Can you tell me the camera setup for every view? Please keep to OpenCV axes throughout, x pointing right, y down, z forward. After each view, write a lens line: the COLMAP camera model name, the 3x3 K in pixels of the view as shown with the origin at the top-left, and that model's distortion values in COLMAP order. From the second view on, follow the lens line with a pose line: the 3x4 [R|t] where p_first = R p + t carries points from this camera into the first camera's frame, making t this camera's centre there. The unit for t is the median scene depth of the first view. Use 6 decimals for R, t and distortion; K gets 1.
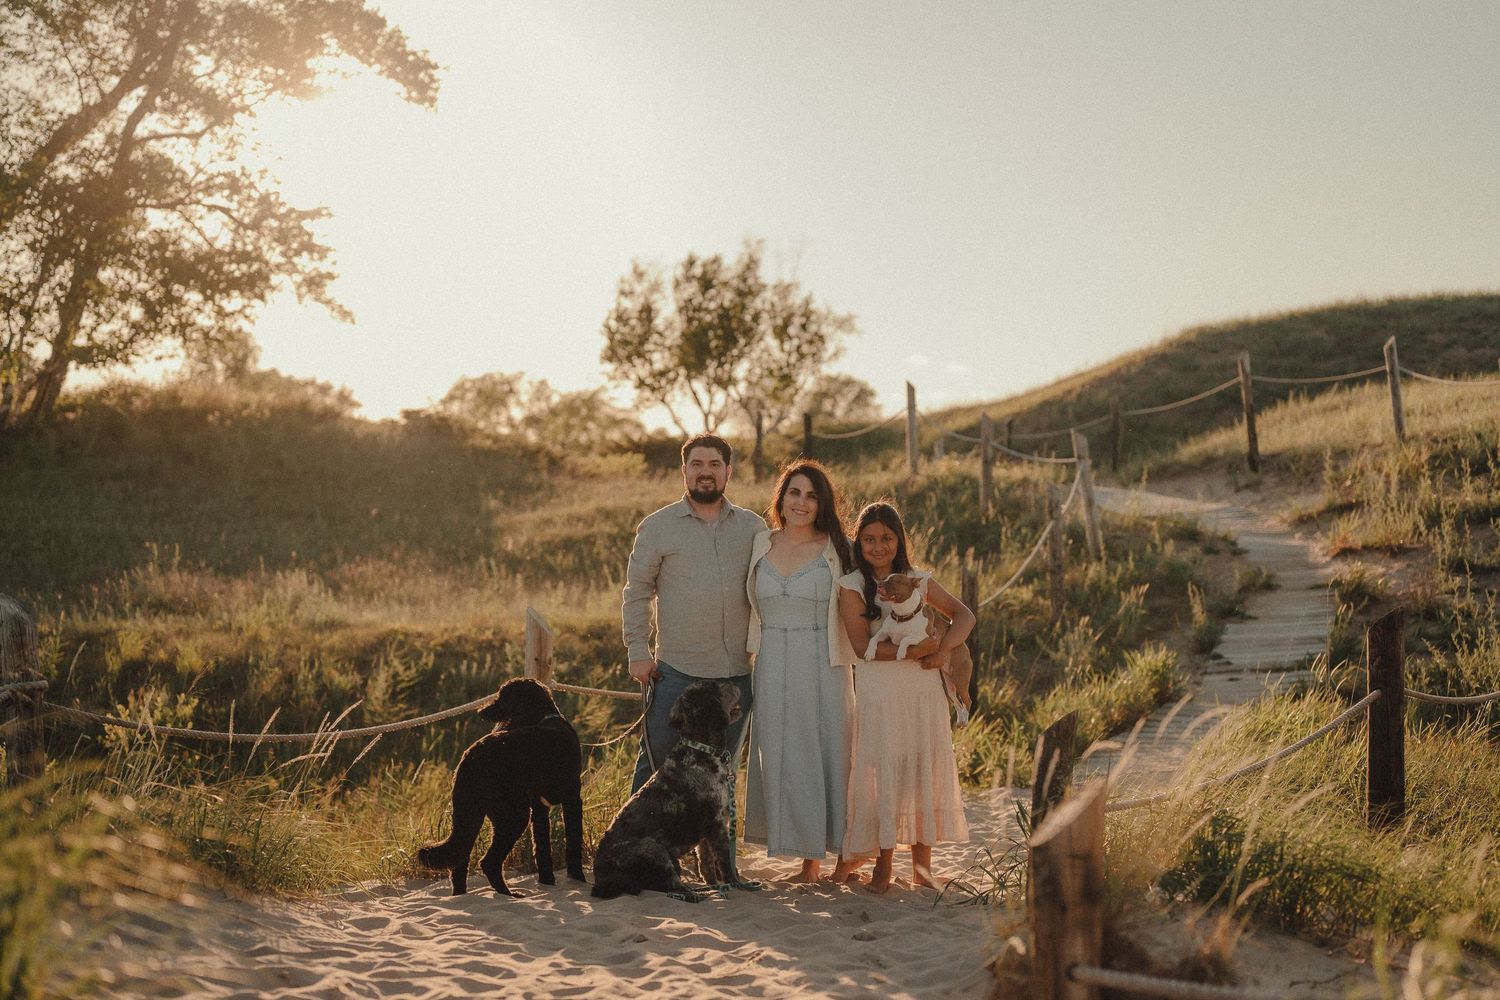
lens RADIAL K [[2125.4, 0, 791.3], [0, 2125.4, 496.7], [0, 0, 1]] dist [0.003522, 0.018585]
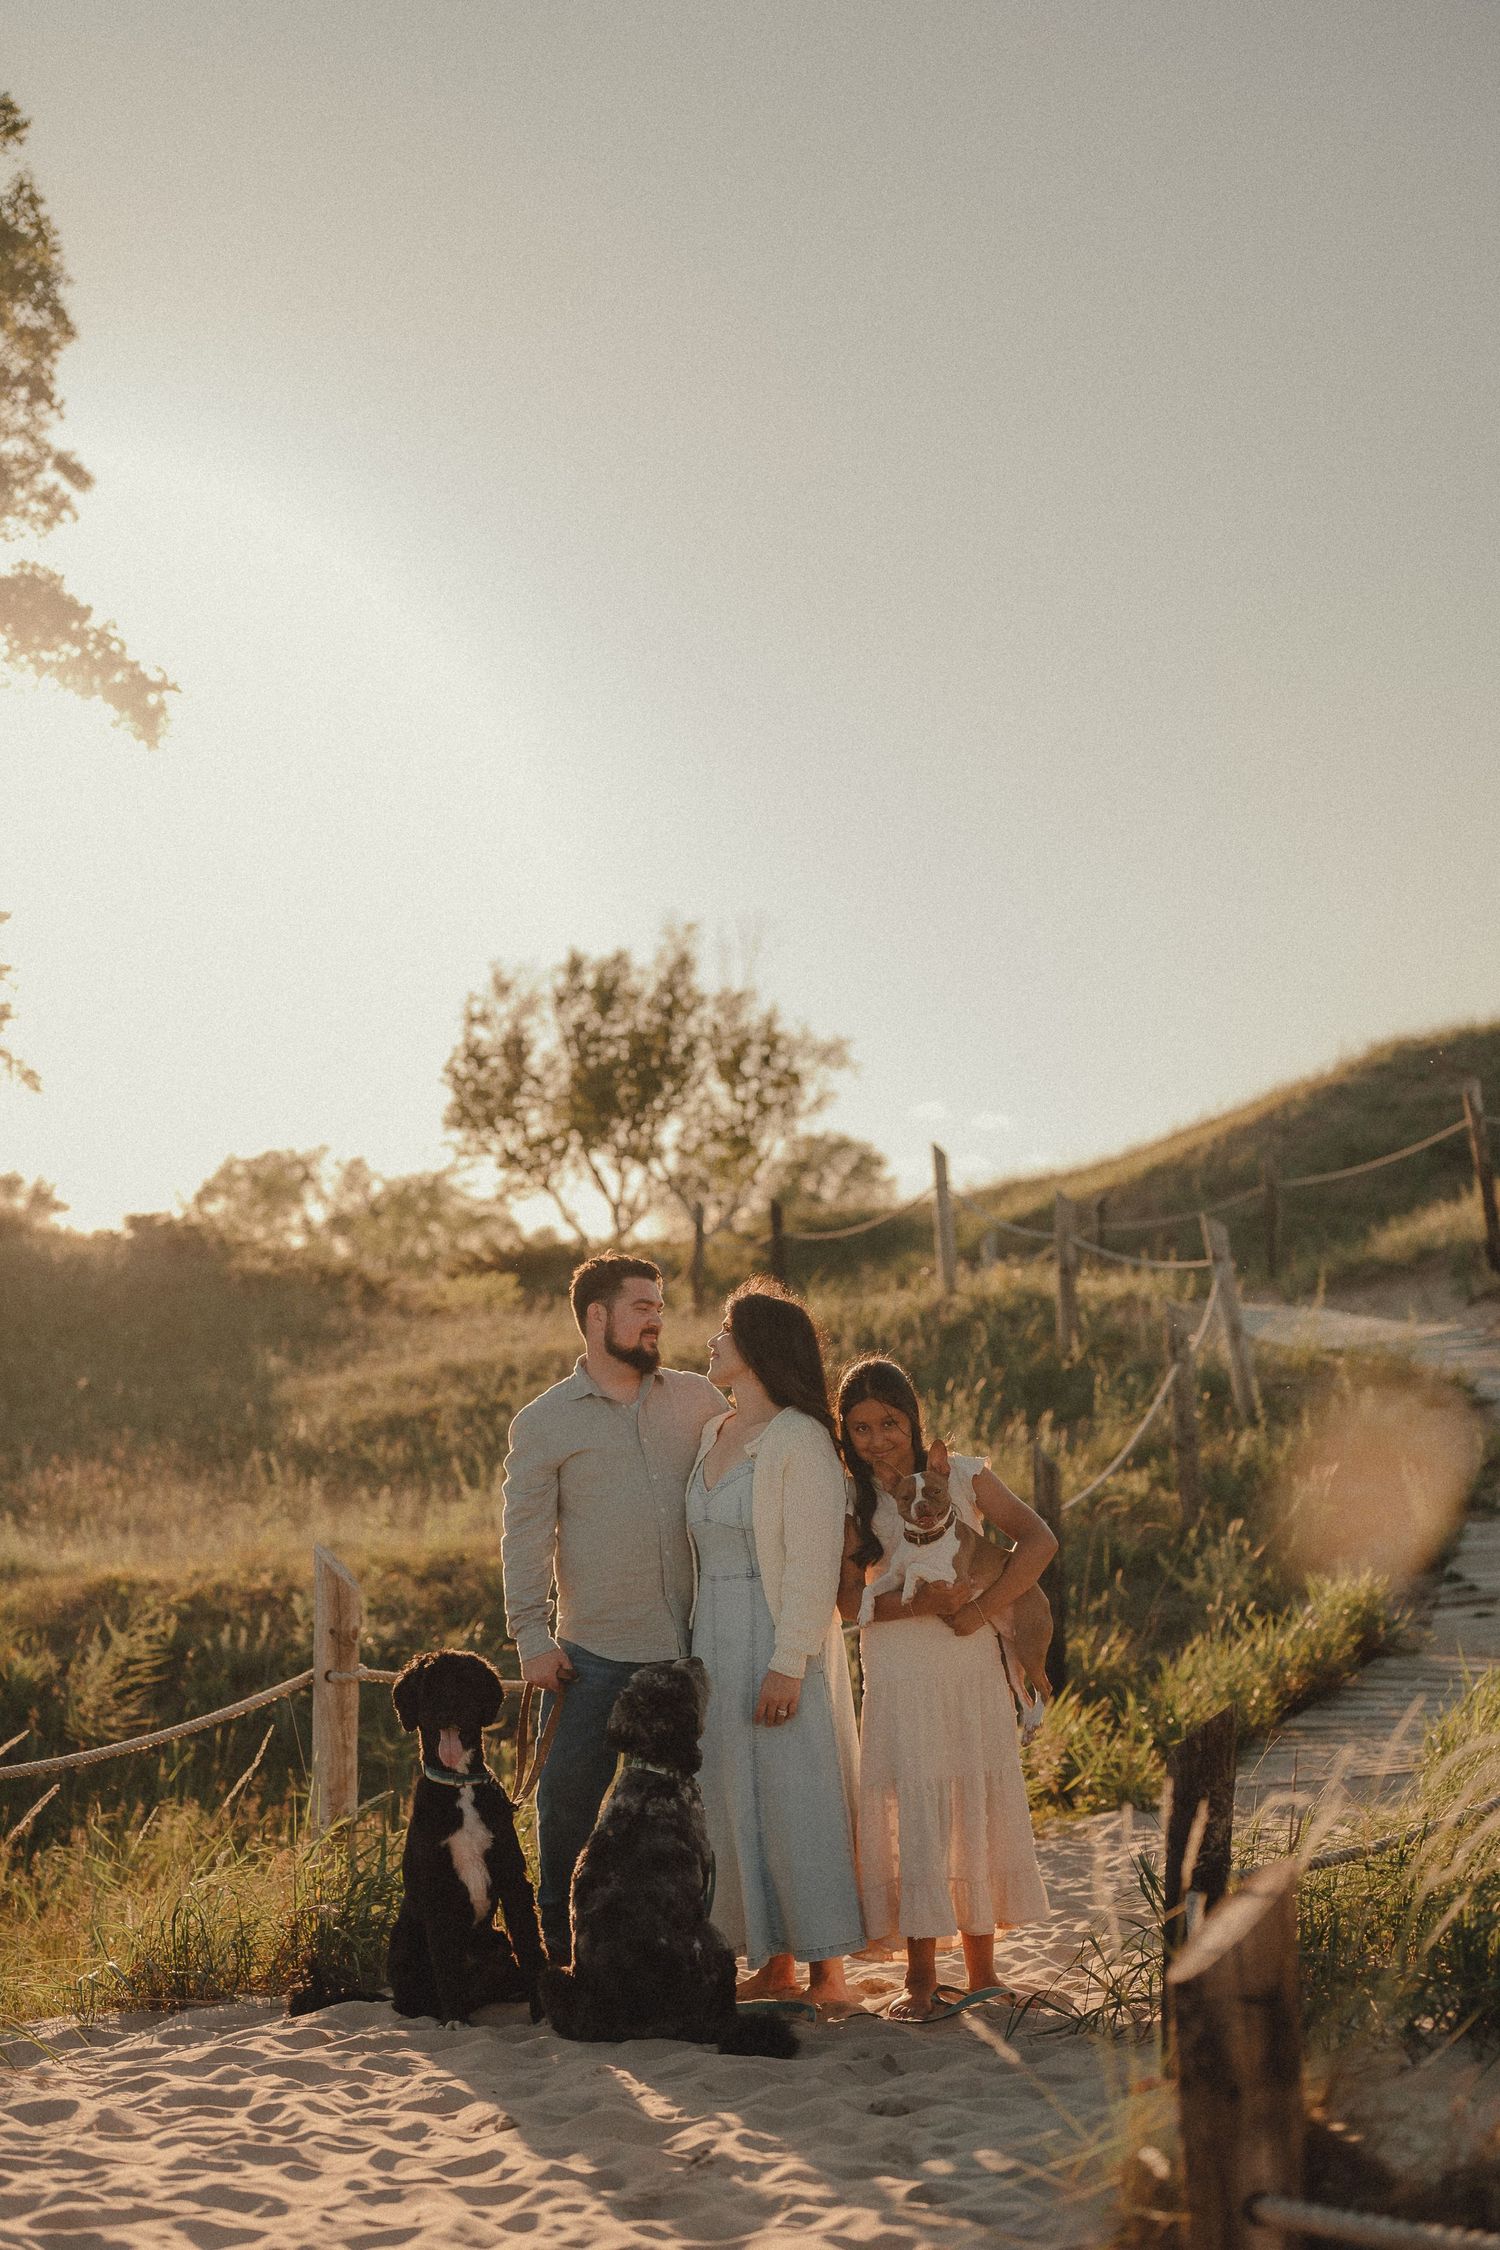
lens RADIAL K [[3385.4, 0, 750.0], [0, 3385.4, 1125.0], [0, 0, 1]] dist [0.000046, 0.057261]
pose [[0.999446, -0.033270, 0.000088, 0.001043], [0.033214, 0.997602, -0.060728, -0.001541], [0.001933, 0.060697, 0.998154, 0.010970]]
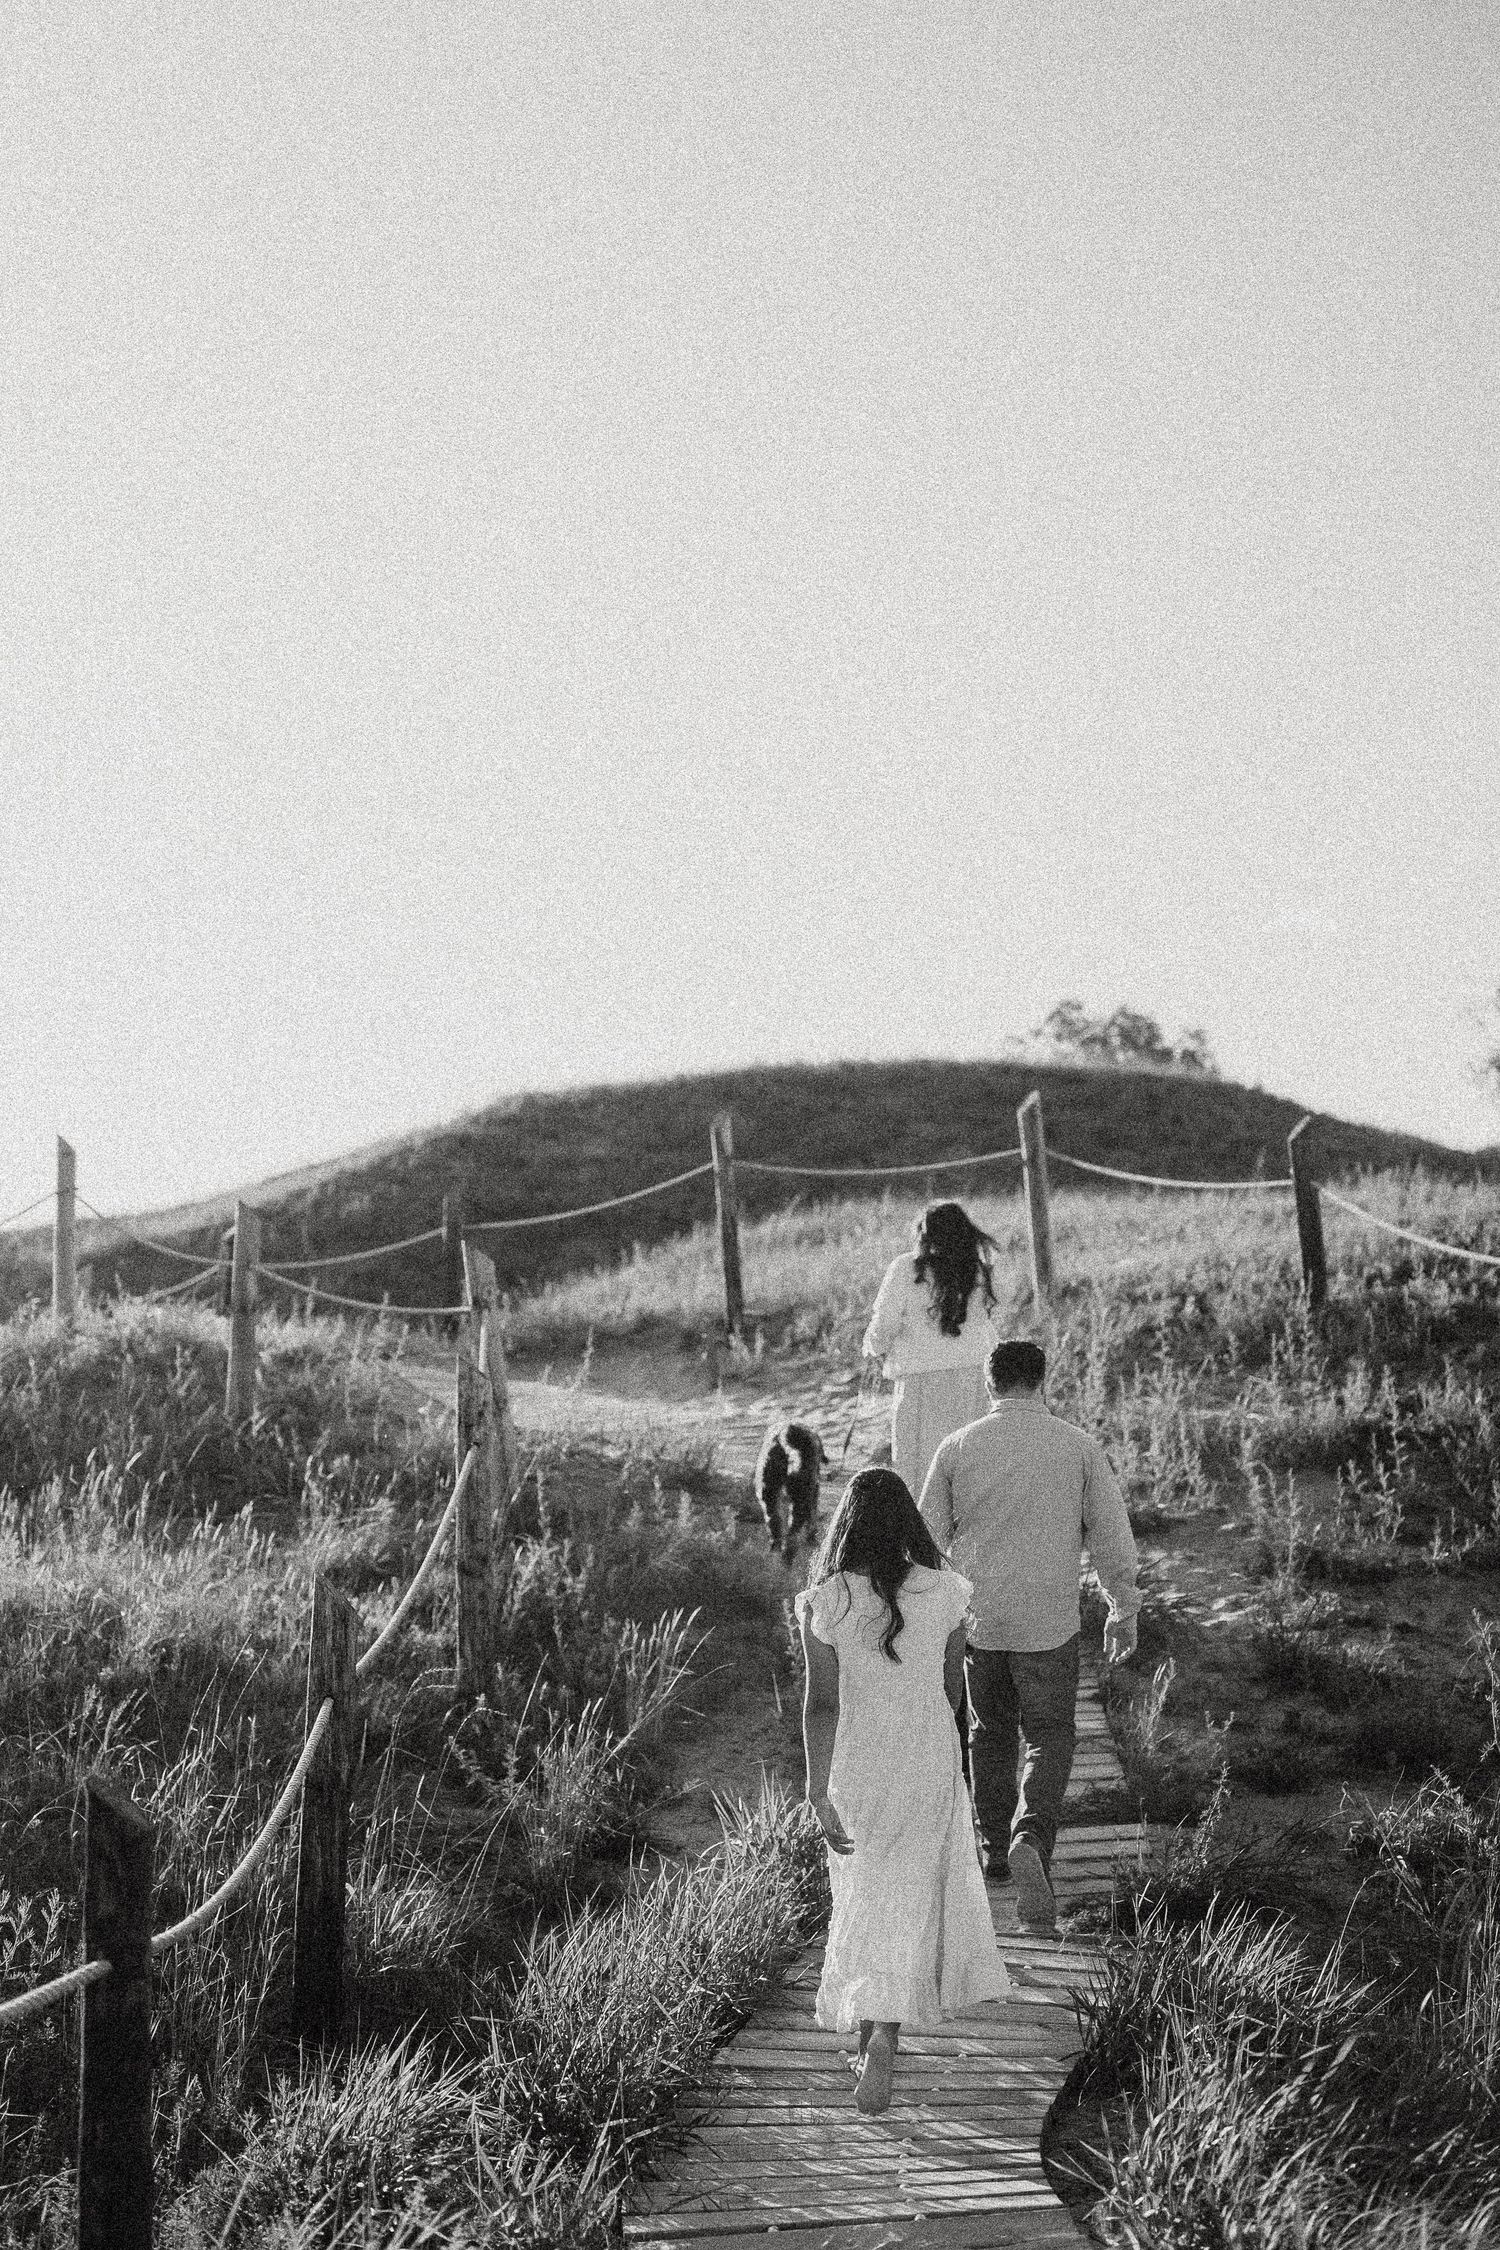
lens RADIAL K [[3492.0, 0, 750.0], [0, 3492.0, 1125.0], [0, 0, 1]] dist [0.003363, 0.086255]
pose [[0.961587, 0.046630, 0.270512, -0.009285], [-0.026566, 0.996649, -0.077366, -0.000362], [-0.273213, 0.067208, 0.959603, 0.214117]]
